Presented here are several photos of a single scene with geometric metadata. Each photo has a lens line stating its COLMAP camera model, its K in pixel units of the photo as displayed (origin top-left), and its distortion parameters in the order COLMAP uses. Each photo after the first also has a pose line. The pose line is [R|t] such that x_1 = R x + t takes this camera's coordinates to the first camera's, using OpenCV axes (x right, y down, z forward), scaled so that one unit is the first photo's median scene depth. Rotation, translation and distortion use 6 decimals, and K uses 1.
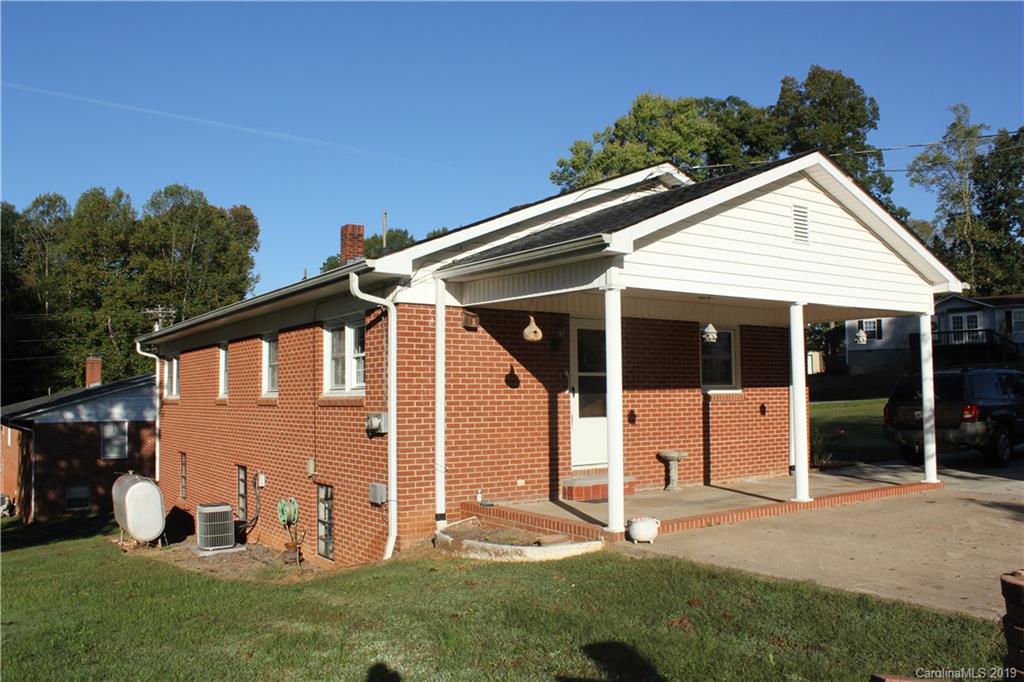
lens RADIAL K [[842.0, 0, 512.2], [0, 842.0, 339.3], [0, 0, 1]] dist [-0.155205, 0.117710]
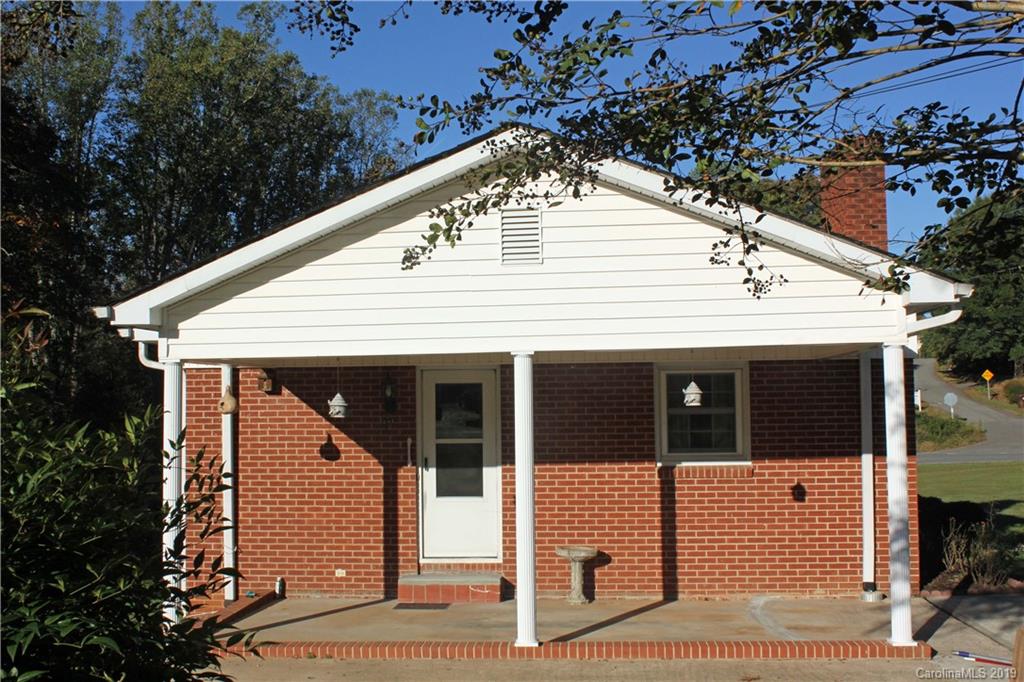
lens RADIAL K [[1048.0, 0, 512.3], [0, 1048.0, 343.4], [0, 0, 1]] dist [-0.107297, 0.000000]
pose [[0.777523, -0.039538, -0.627610, 0.804214], [0.046672, 0.998897, -0.005108, -0.044693], [0.627120, -0.025320, 0.778511, 0.305206]]
